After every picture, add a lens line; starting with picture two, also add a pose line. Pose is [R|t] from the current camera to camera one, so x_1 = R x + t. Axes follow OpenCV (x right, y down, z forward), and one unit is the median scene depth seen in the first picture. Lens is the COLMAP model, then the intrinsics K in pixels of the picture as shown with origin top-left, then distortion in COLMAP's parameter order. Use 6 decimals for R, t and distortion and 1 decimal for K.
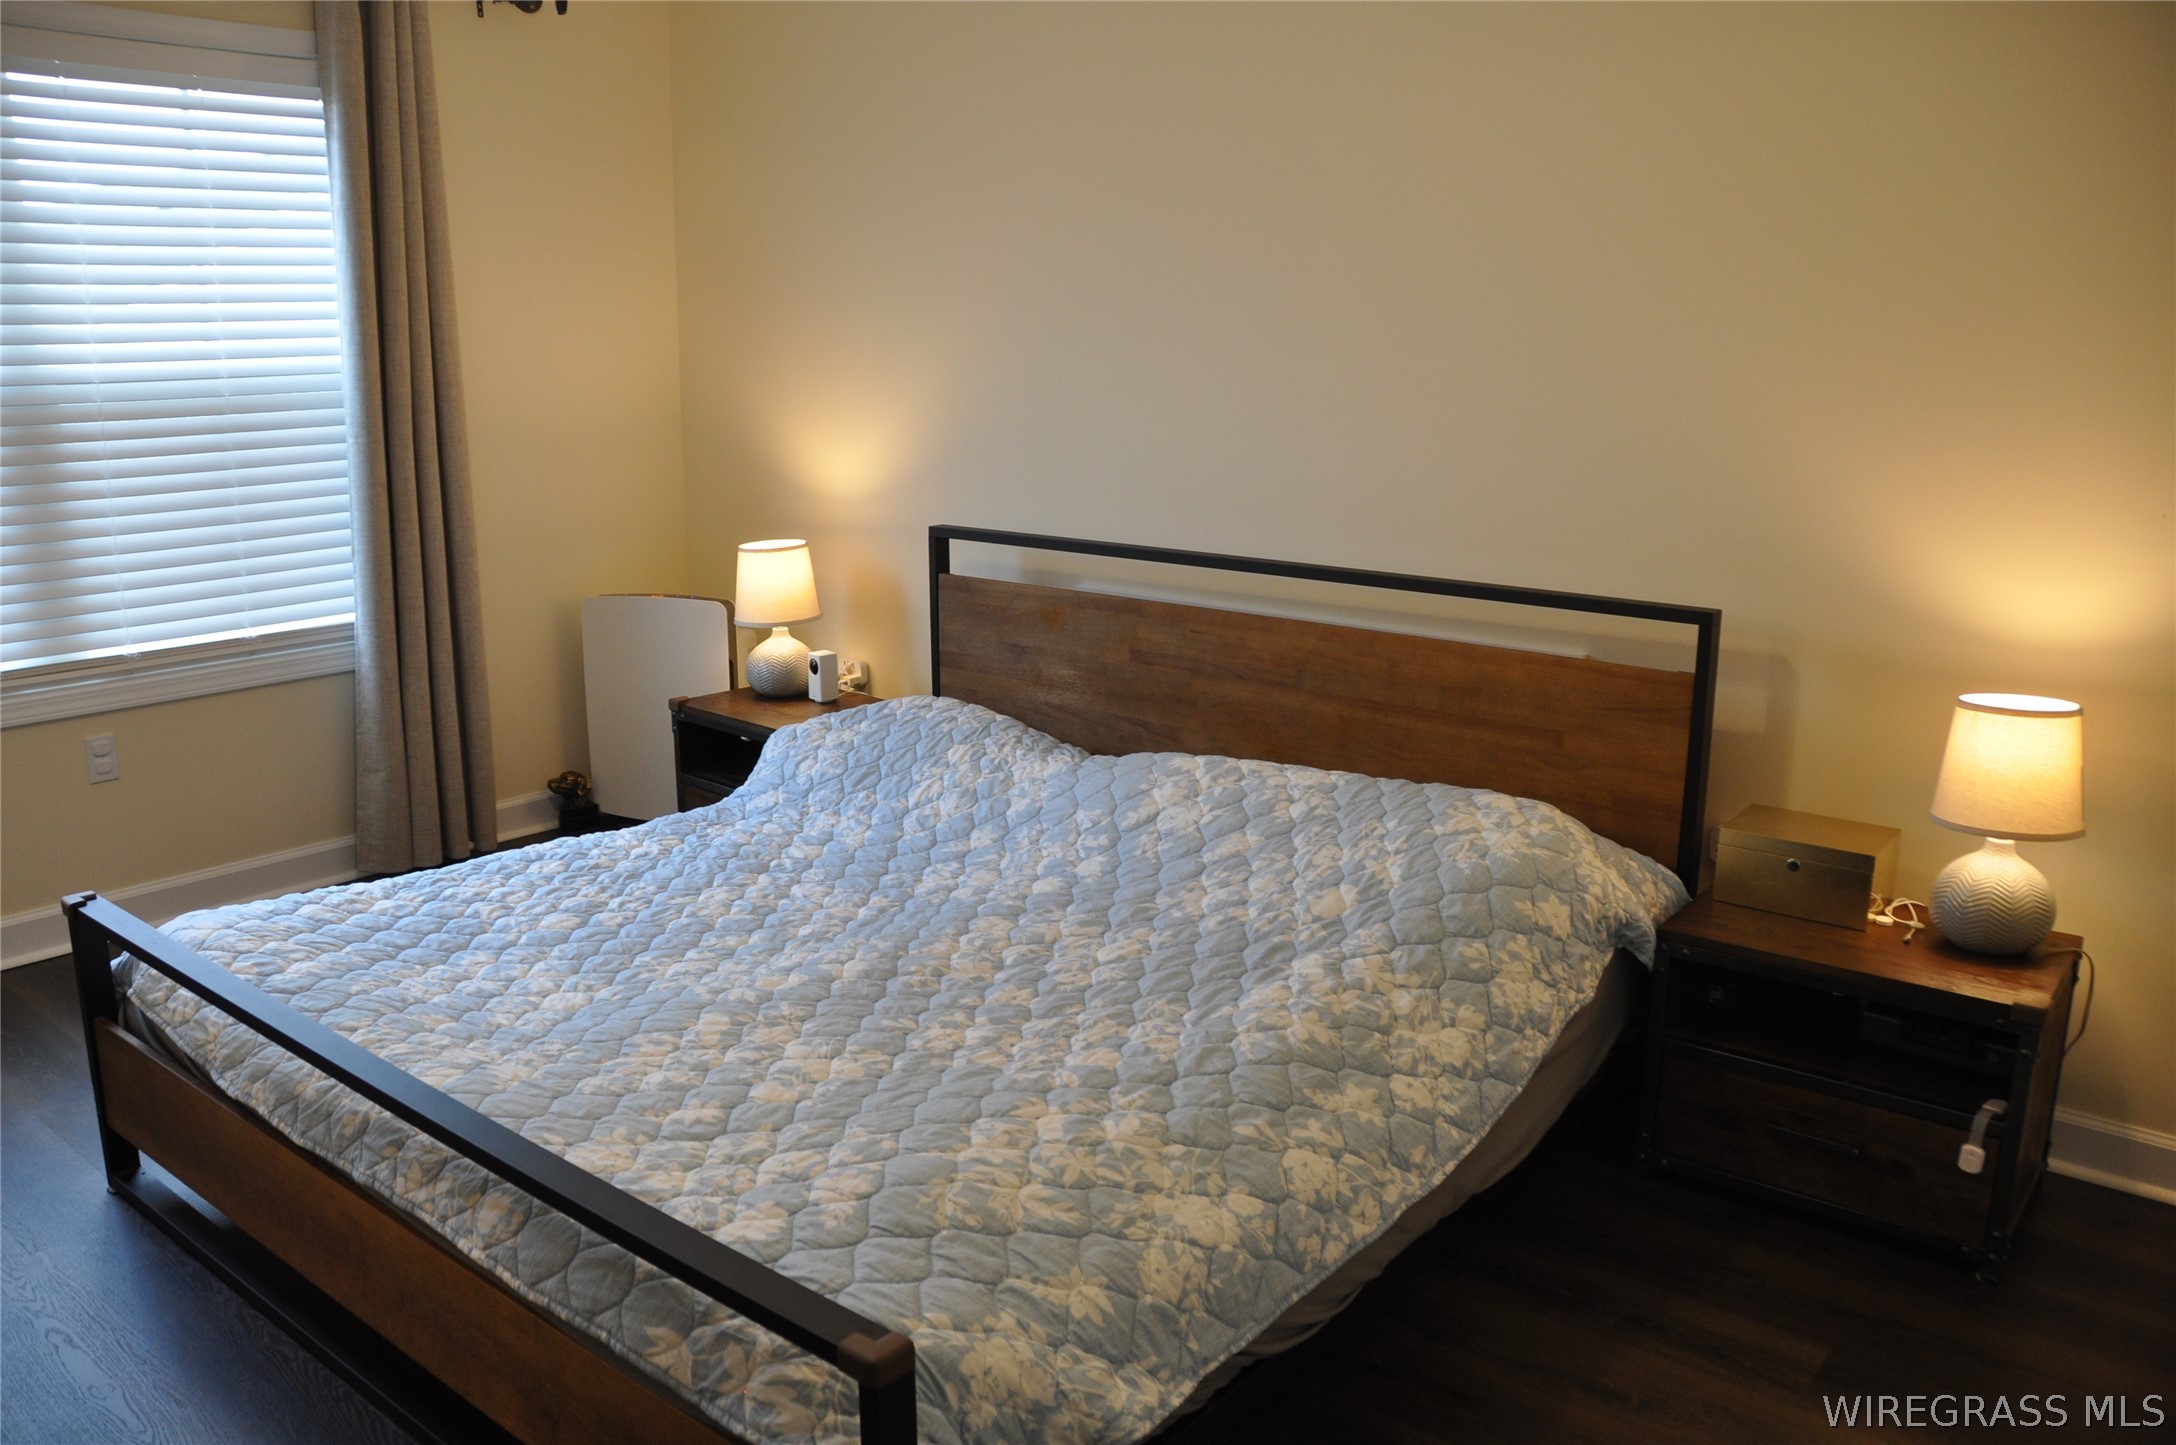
lens RADIAL K [[1697.4, 0, 1080.1], [0, 1697.4, 722.9], [0, 0, 1]] dist [-0.157458, 0.113305]
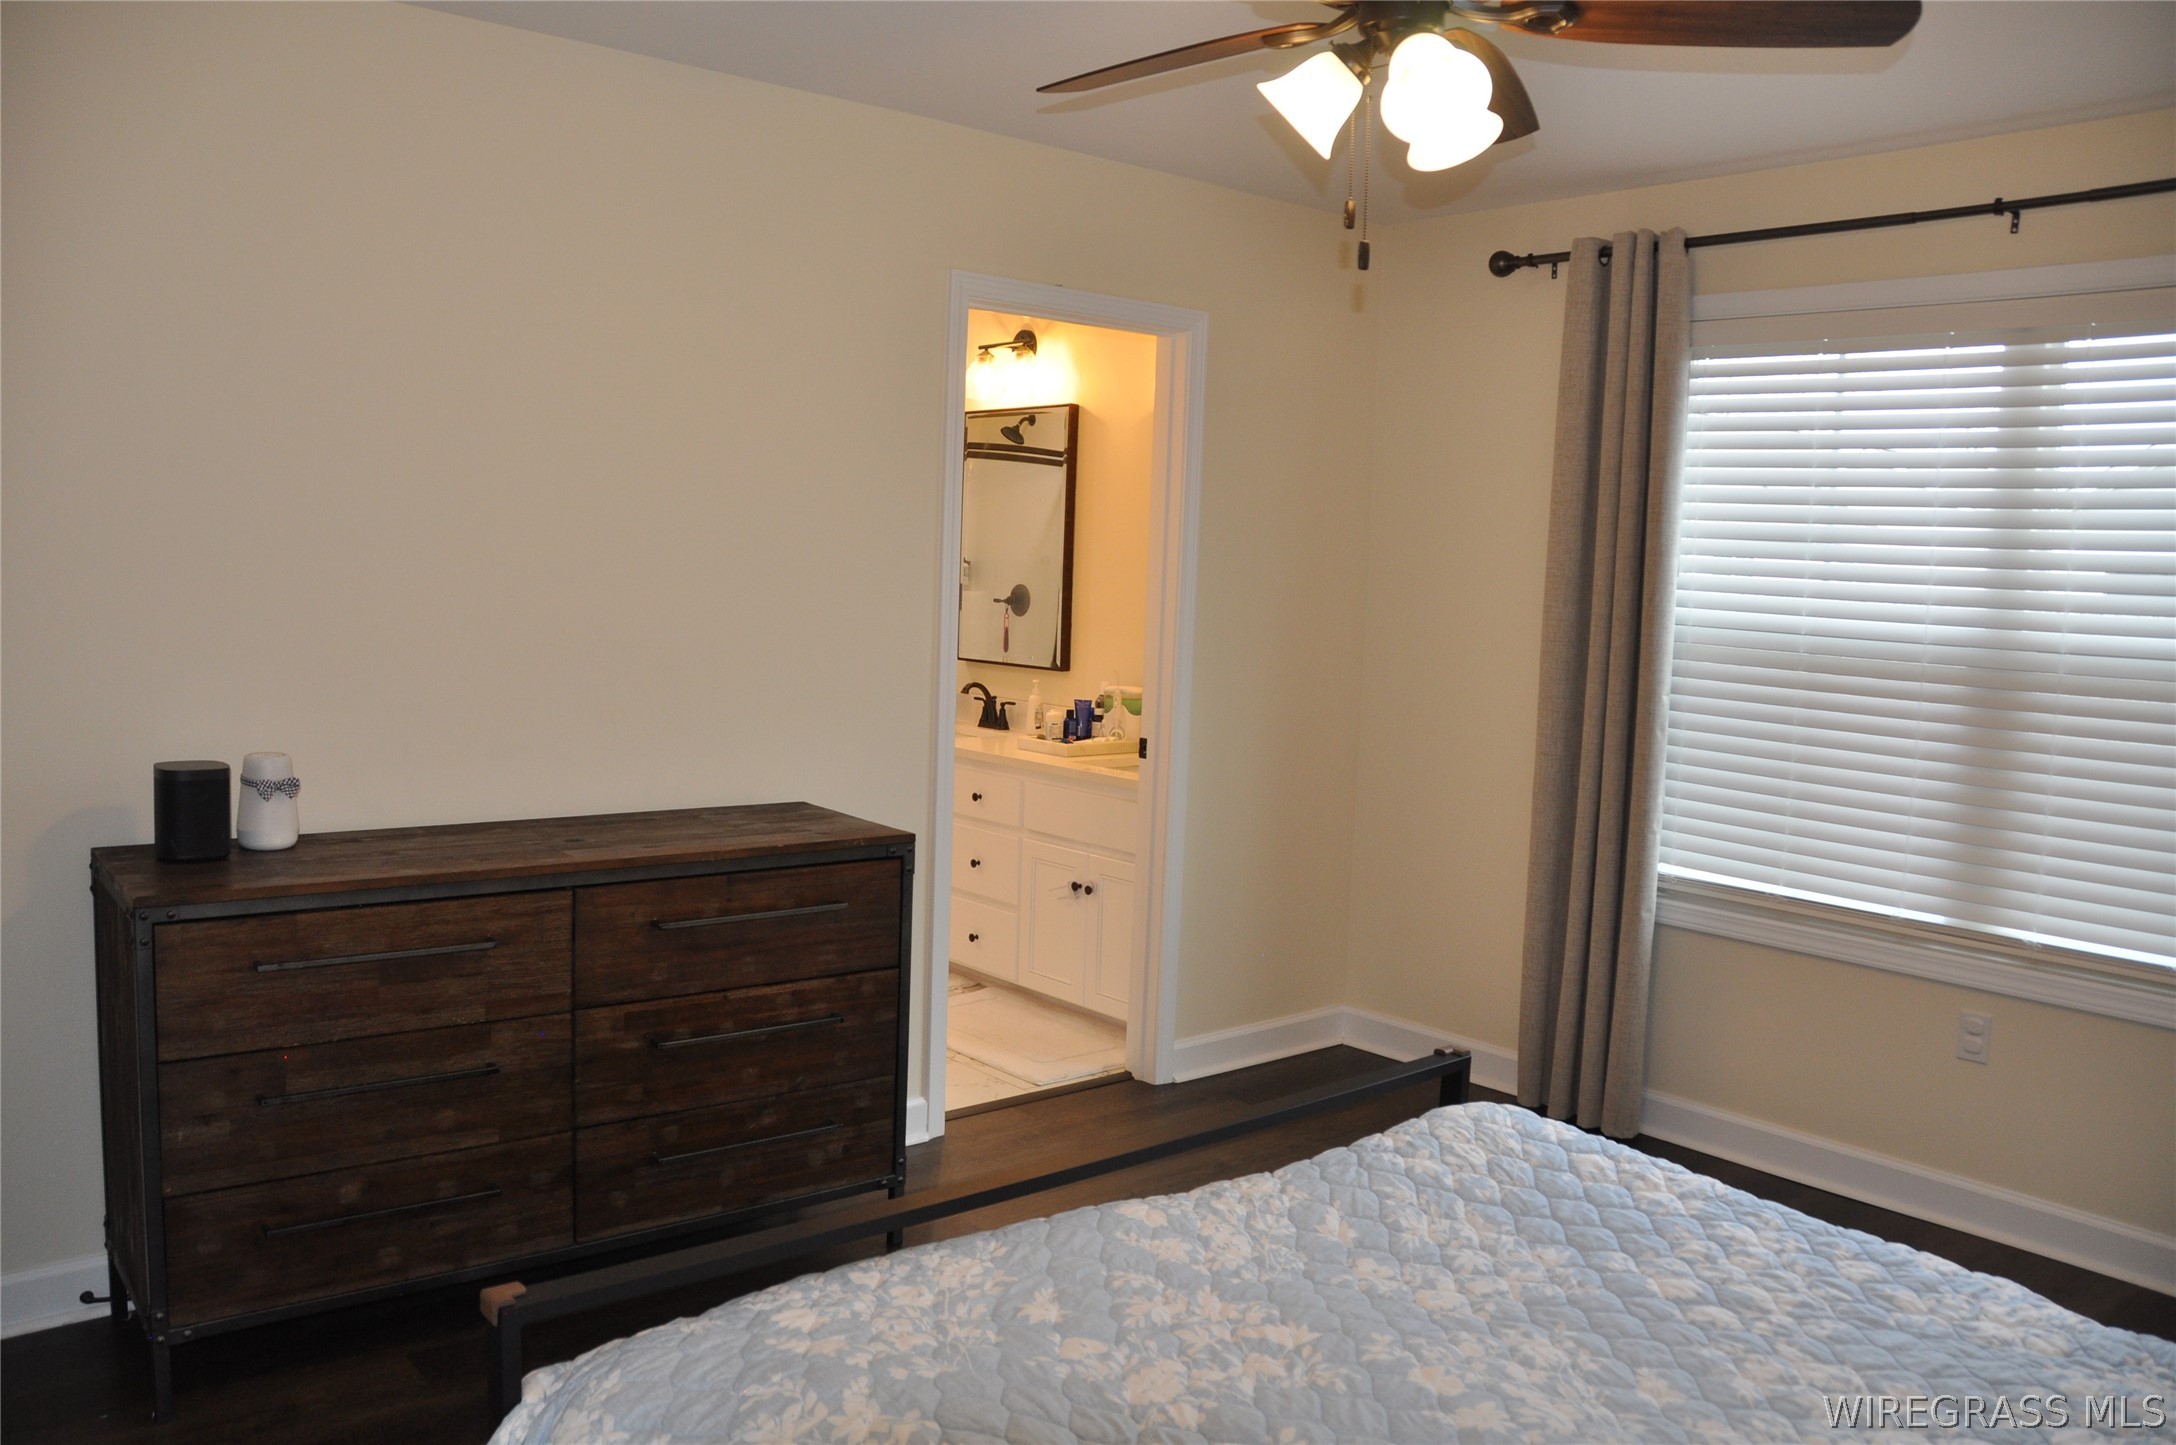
lens RADIAL K [[1697.4, 0, 1047.3], [0, 1697.4, 723.5], [0, 0, 1]] dist [-0.157458, 0.113305]
pose [[-0.192383, 0.089589, -0.977222, 0.513716], [-0.257184, 0.956413, 0.138312, -0.178973], [0.947019, 0.277935, -0.160956, 0.724362]]
